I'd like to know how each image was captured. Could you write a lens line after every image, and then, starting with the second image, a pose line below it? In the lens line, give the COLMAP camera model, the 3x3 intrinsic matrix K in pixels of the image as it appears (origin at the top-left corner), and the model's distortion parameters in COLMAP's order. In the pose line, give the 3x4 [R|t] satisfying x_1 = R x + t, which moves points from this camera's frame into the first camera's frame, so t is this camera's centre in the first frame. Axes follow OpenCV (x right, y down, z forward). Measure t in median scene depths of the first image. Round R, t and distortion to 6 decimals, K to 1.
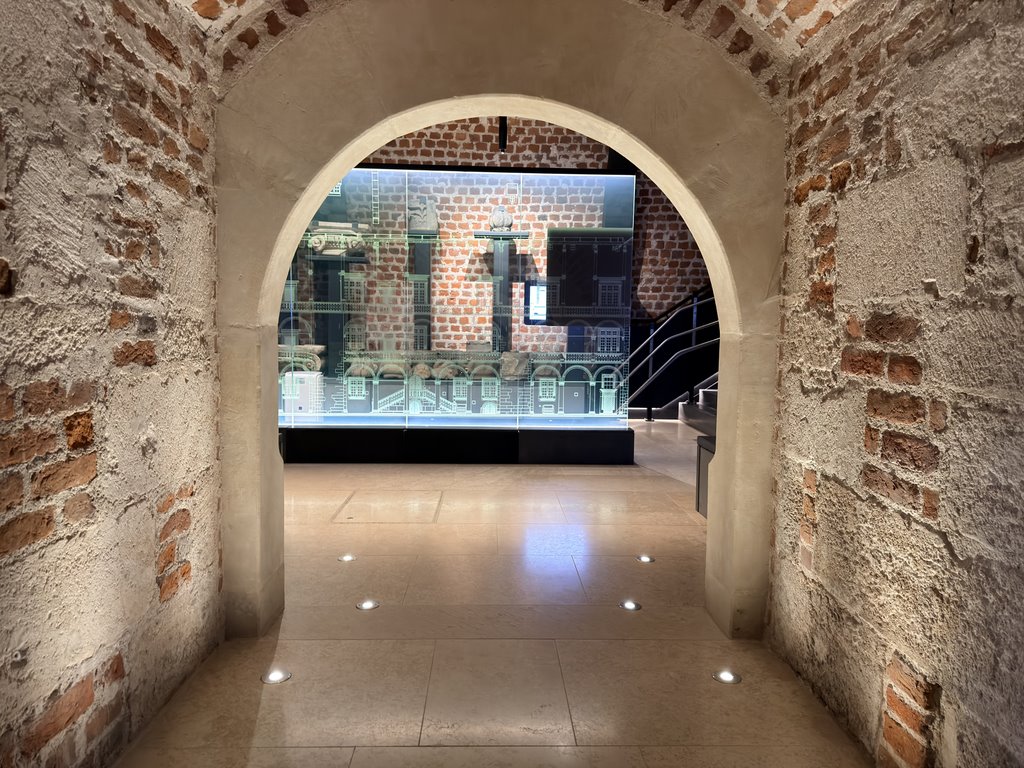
lens RADIAL K [[728.0, 0, 509.3], [0, 728.0, 385.4], [0, 0, 1]] dist [-0.005443, -0.007714]
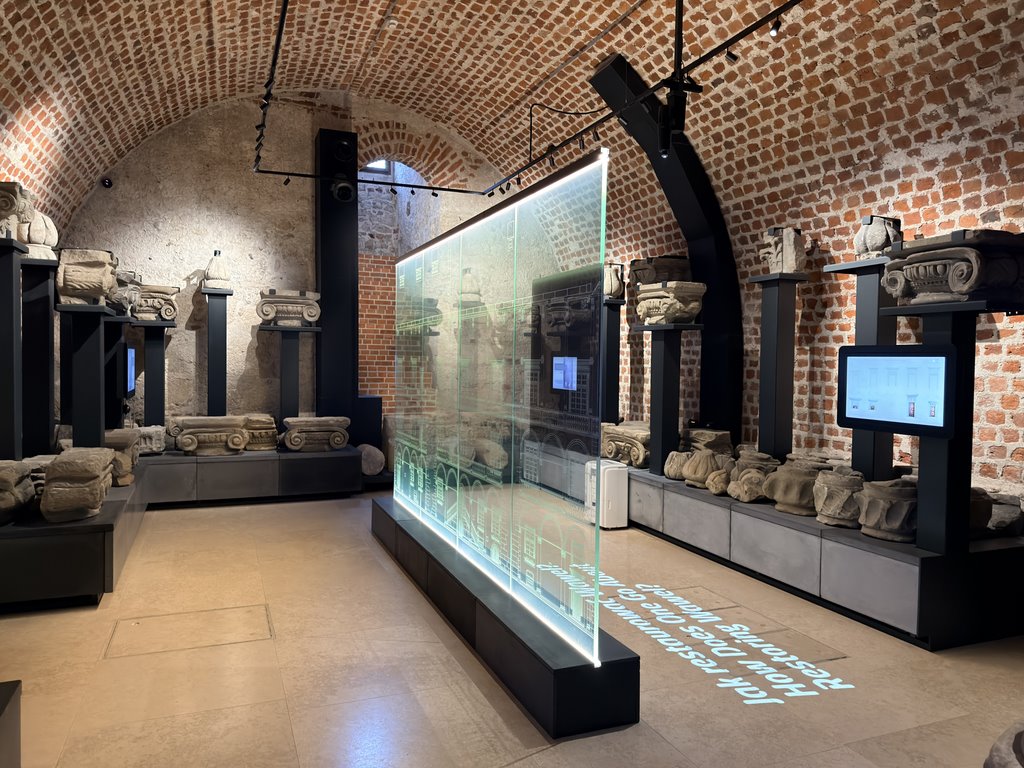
lens RADIAL K [[728.0, 0, 509.3], [0, 728.0, 380.9], [0, 0, 1]] dist [-0.005443, -0.007714]
pose [[0.341742, 0.010950, -0.939730, 0.432290], [-0.074024, 0.997139, -0.015301, -0.083782], [0.936874, 0.074792, 0.341575, 0.533061]]
